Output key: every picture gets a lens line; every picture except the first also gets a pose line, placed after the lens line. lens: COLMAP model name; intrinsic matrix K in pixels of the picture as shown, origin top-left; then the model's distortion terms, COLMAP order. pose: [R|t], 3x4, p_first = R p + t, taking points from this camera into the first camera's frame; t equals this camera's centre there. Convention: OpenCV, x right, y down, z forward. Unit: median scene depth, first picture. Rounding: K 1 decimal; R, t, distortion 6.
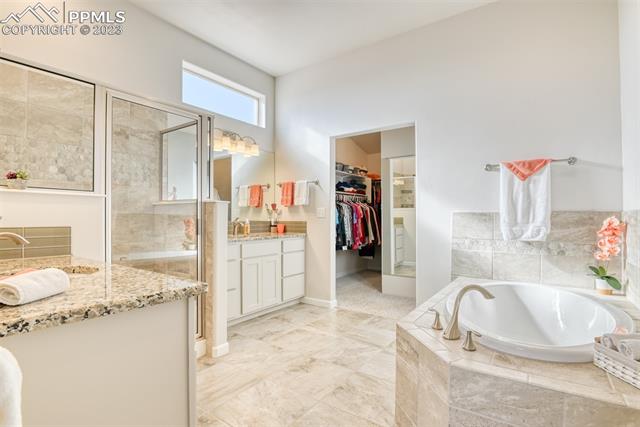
lens RADIAL K [[313.9, 0, 319.8], [0, 313.9, 215.4], [0, 0, 1]] dist [-0.018102, -0.003819]
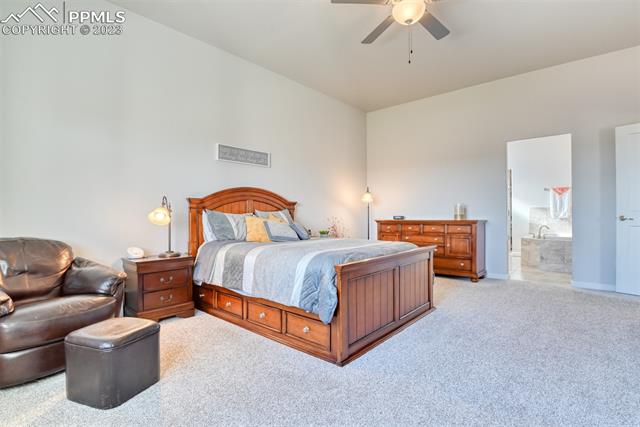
lens RADIAL K [[313.9, 0, 322.2], [0, 313.9, 213.1], [0, 0, 1]] dist [-0.018102, -0.003819]
pose [[0.994654, -0.008045, -0.102948, -1.064444], [0.008760, 0.999941, 0.006498, 0.005748], [0.102889, -0.007366, 0.994666, -1.802366]]
